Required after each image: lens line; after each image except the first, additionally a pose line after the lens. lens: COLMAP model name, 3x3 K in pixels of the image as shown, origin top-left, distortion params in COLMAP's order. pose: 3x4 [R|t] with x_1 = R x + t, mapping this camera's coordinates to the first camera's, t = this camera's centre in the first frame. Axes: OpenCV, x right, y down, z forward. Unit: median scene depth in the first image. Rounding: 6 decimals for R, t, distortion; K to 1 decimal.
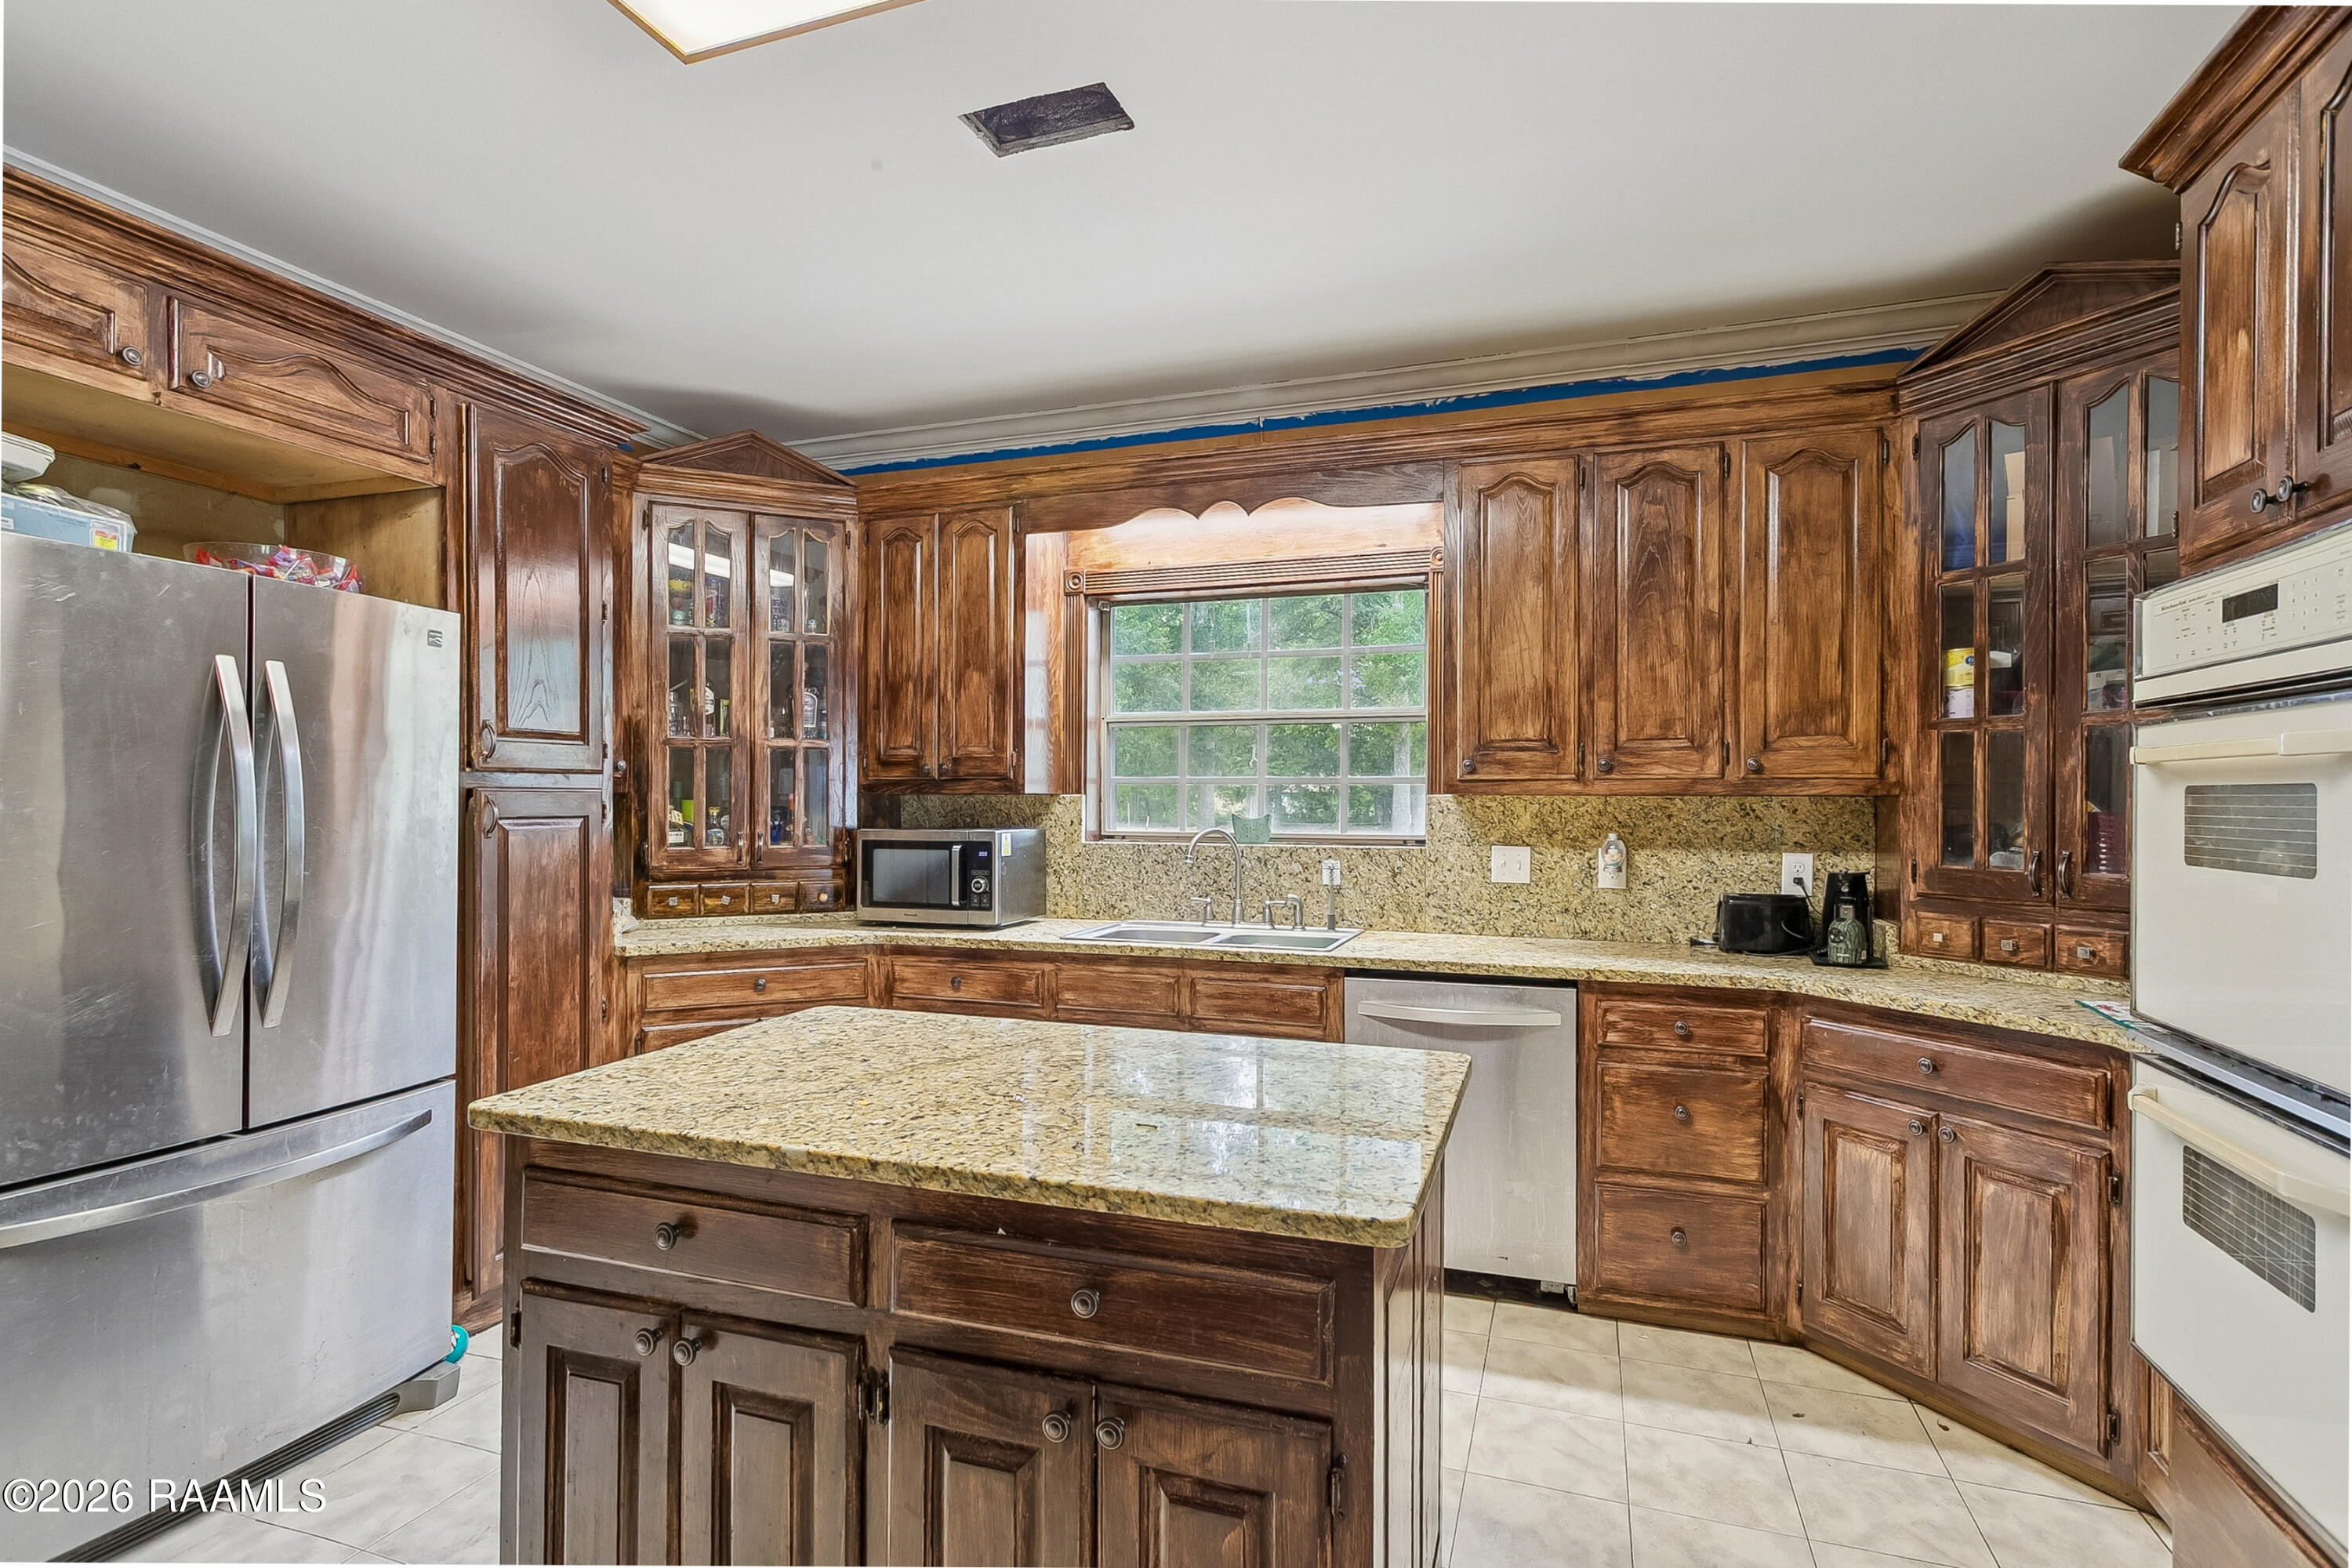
lens RADIAL K [[1126.1, 0, 1191.9], [0, 1126.1, 804.3], [0, 0, 1]] dist [0.005255, 0.000204]
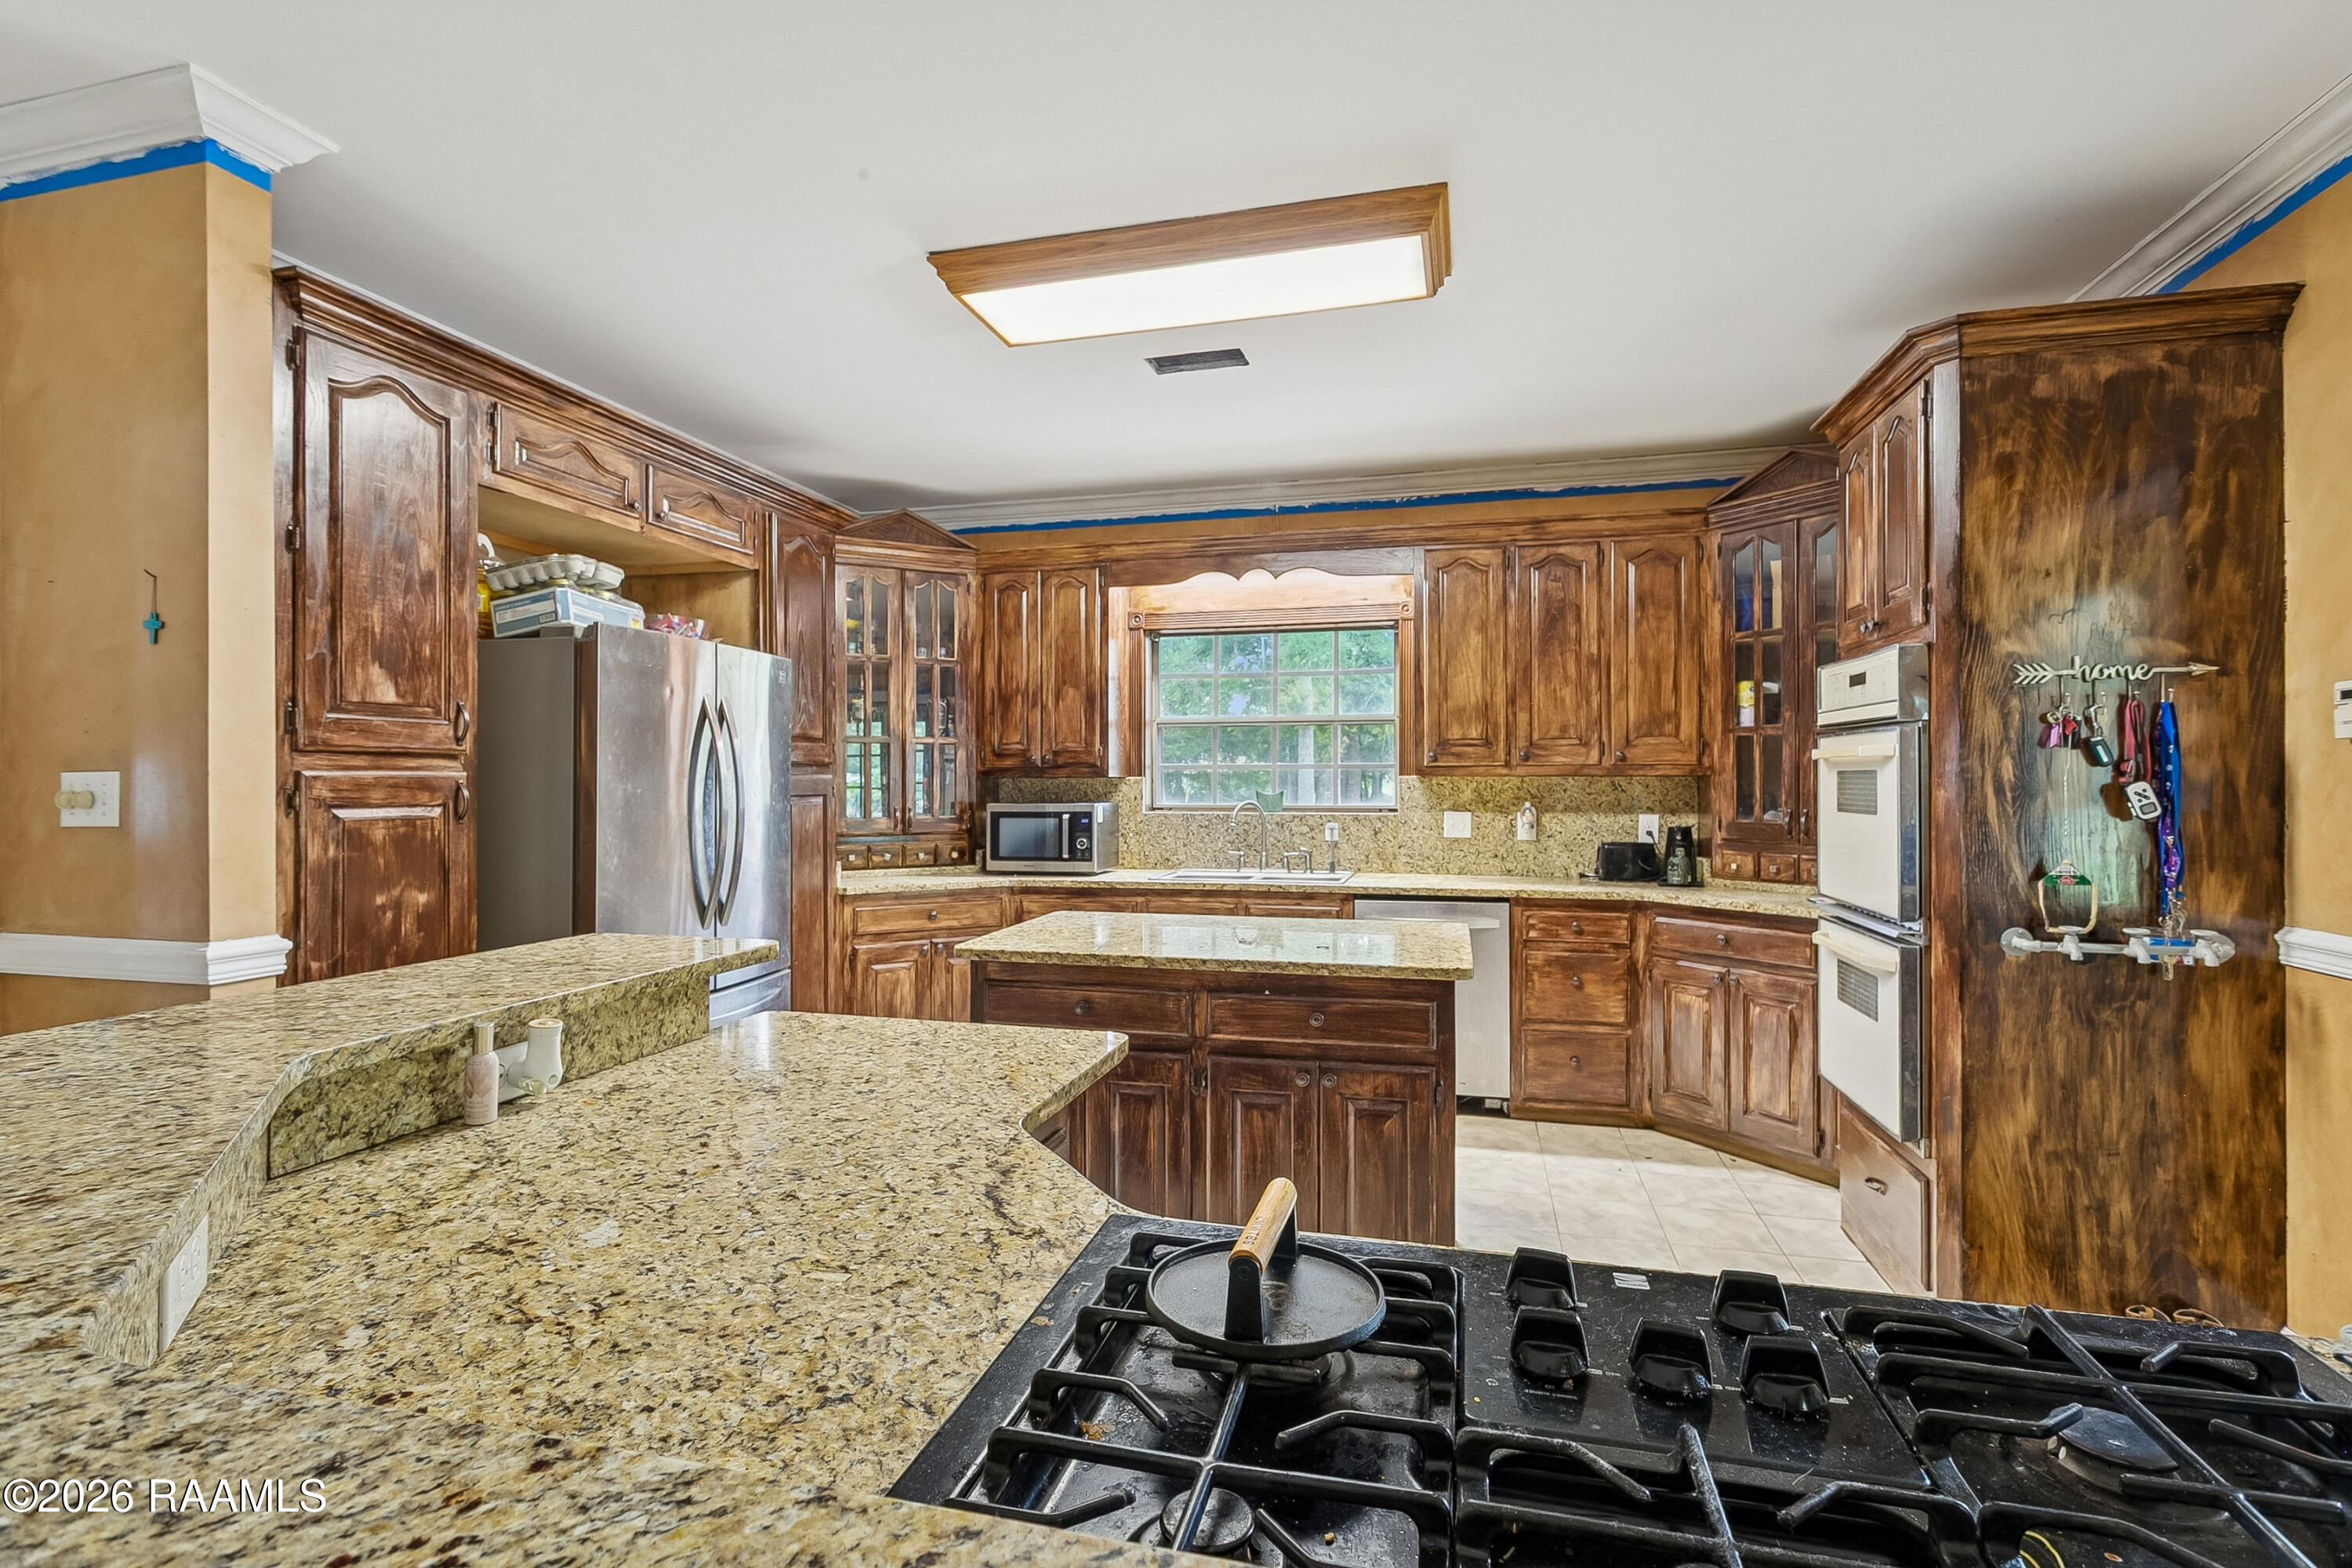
lens RADIAL K [[1118.4, 0, 1176.0], [0, 1118.4, 784.0], [0, 0, 1]] dist [0.001296, 0.000480]
pose [[0.996392, -0.005597, 0.084687, -0.218820], [0.005703, 0.999983, -0.001012, 0.001153], [-0.084680, 0.001491, 0.996407, -0.436870]]
